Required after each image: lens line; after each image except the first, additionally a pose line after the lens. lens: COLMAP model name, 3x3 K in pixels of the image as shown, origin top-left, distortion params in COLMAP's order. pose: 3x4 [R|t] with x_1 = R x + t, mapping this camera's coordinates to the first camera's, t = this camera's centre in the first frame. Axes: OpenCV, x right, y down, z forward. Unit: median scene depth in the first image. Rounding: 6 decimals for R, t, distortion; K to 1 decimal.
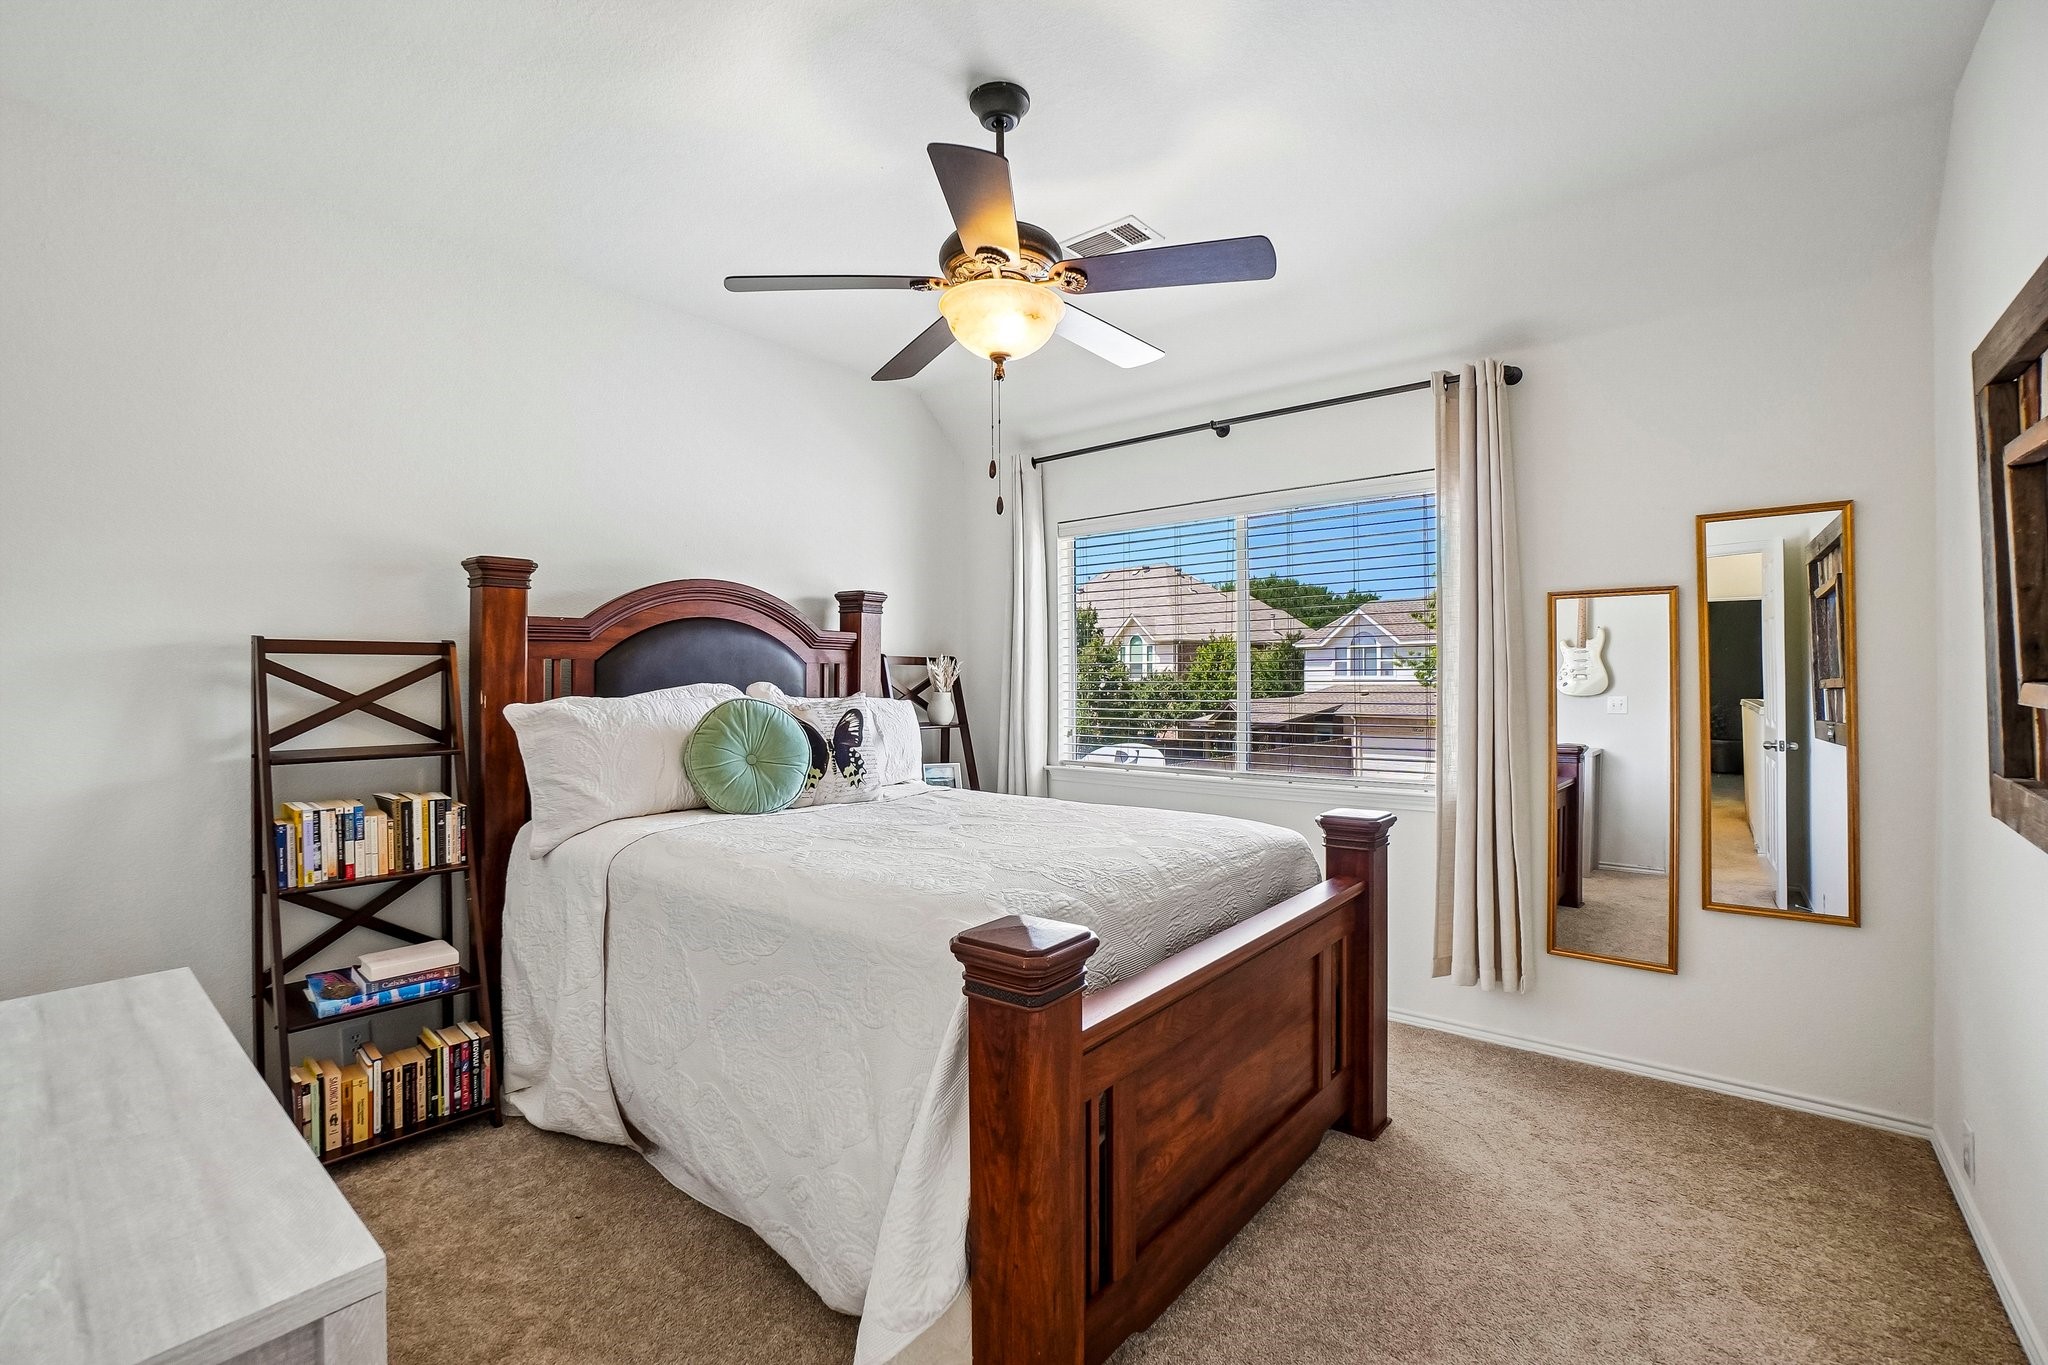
lens RADIAL K [[907.9, 0, 1003.5], [0, 907.9, 672.8], [0, 0, 1]] dist [-0.040107, 0.000014]
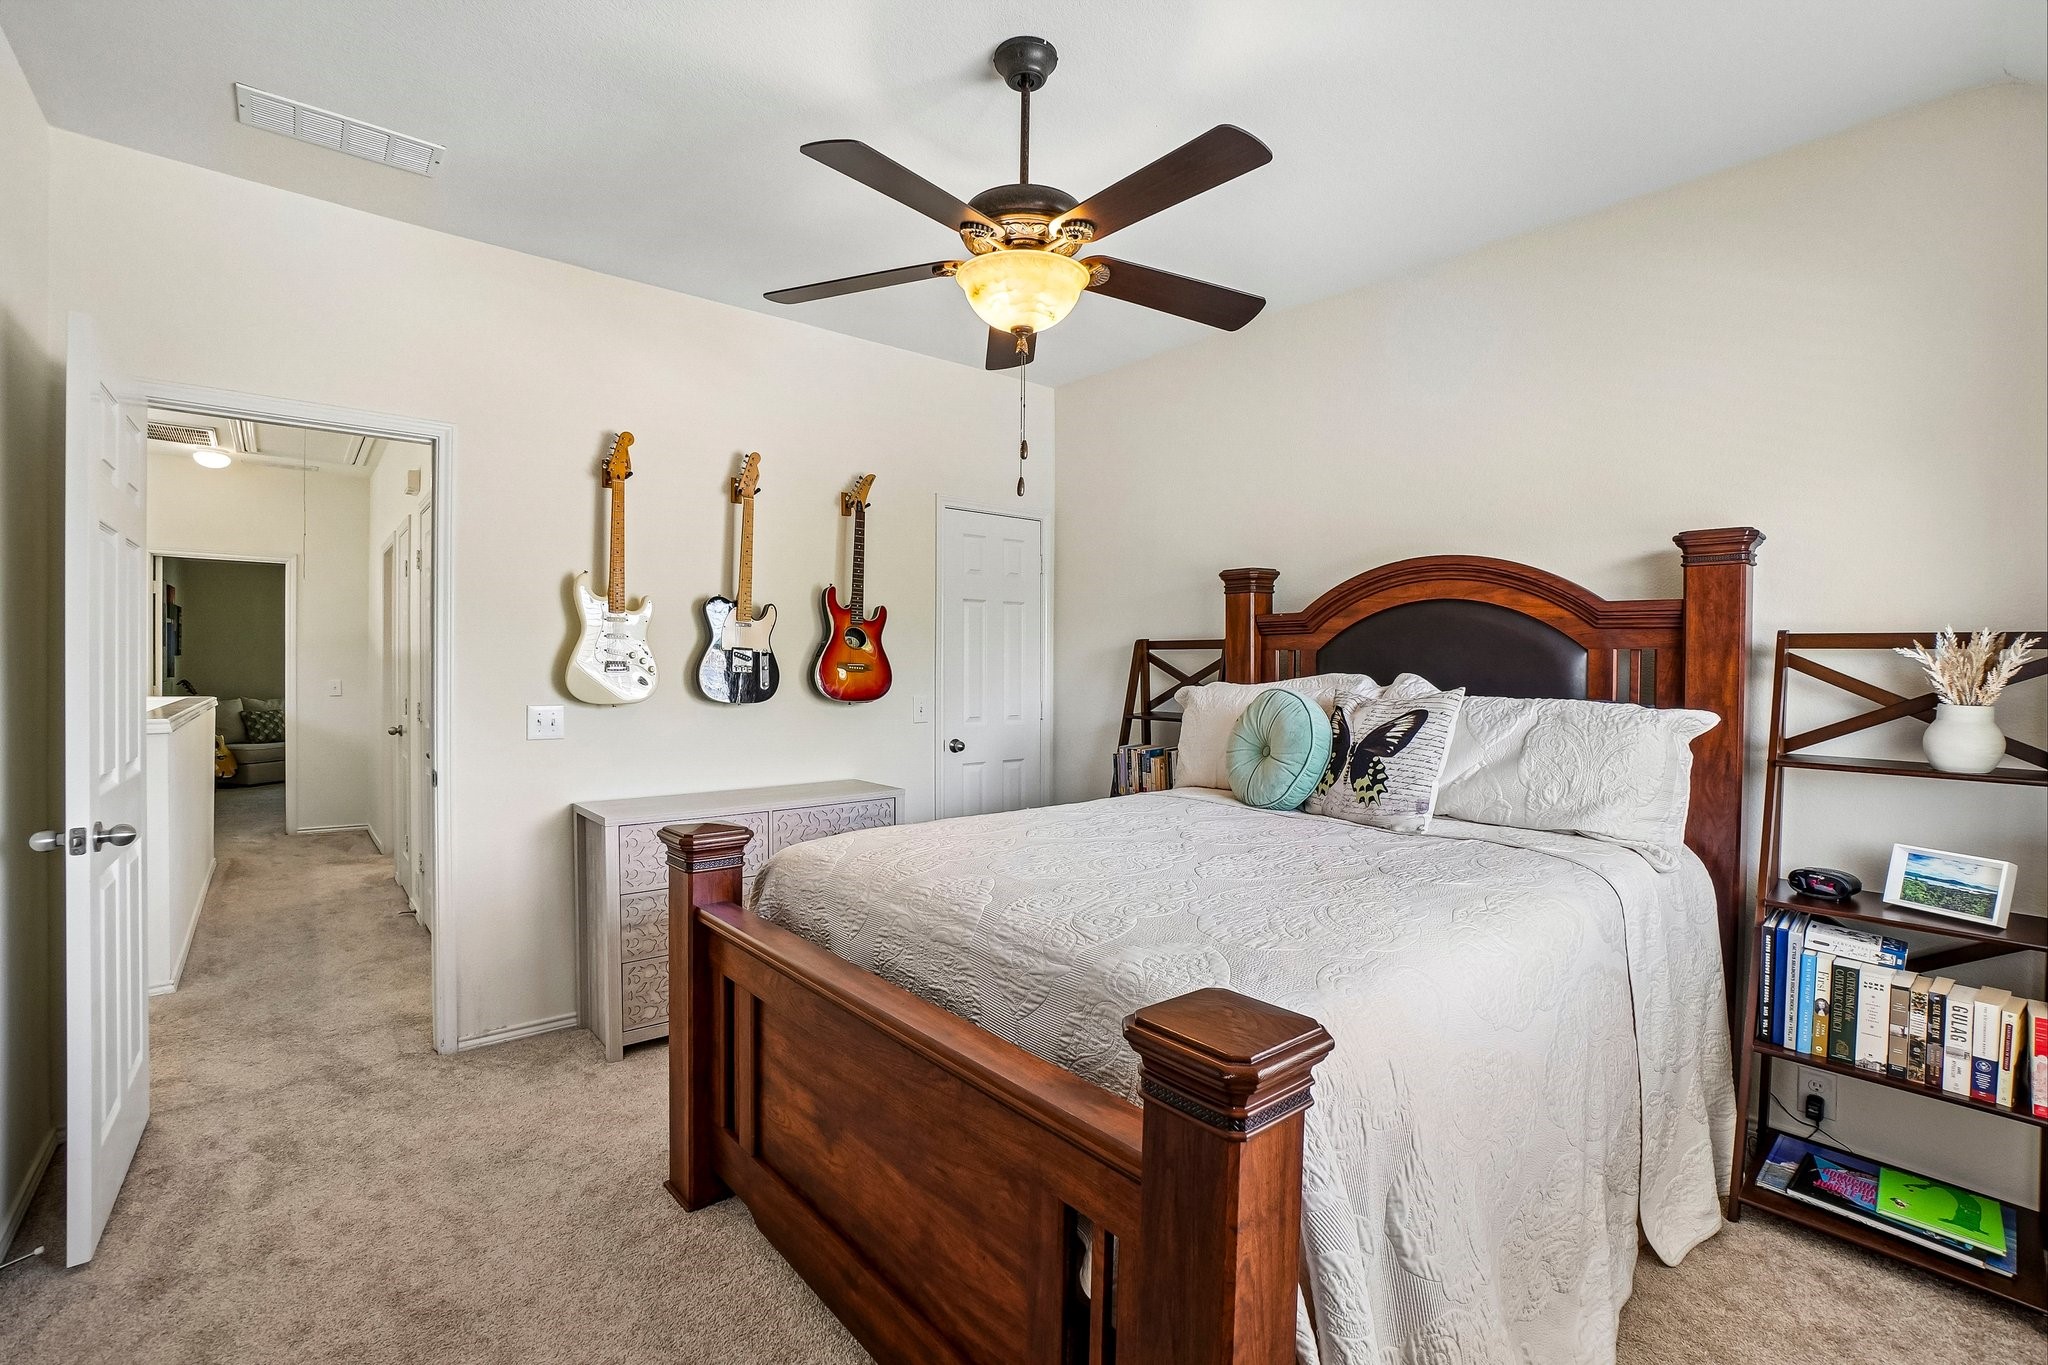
lens RADIAL K [[907.9, 0, 1003.5], [0, 907.9, 672.8], [0, 0, 1]] dist [-0.040107, 0.000014]
pose [[-0.176518, 0.009651, -0.984250, 0.677455], [-0.006683, 0.999917, 0.011003, 0.002783], [0.984275, 0.008520, -0.176439, 0.829728]]
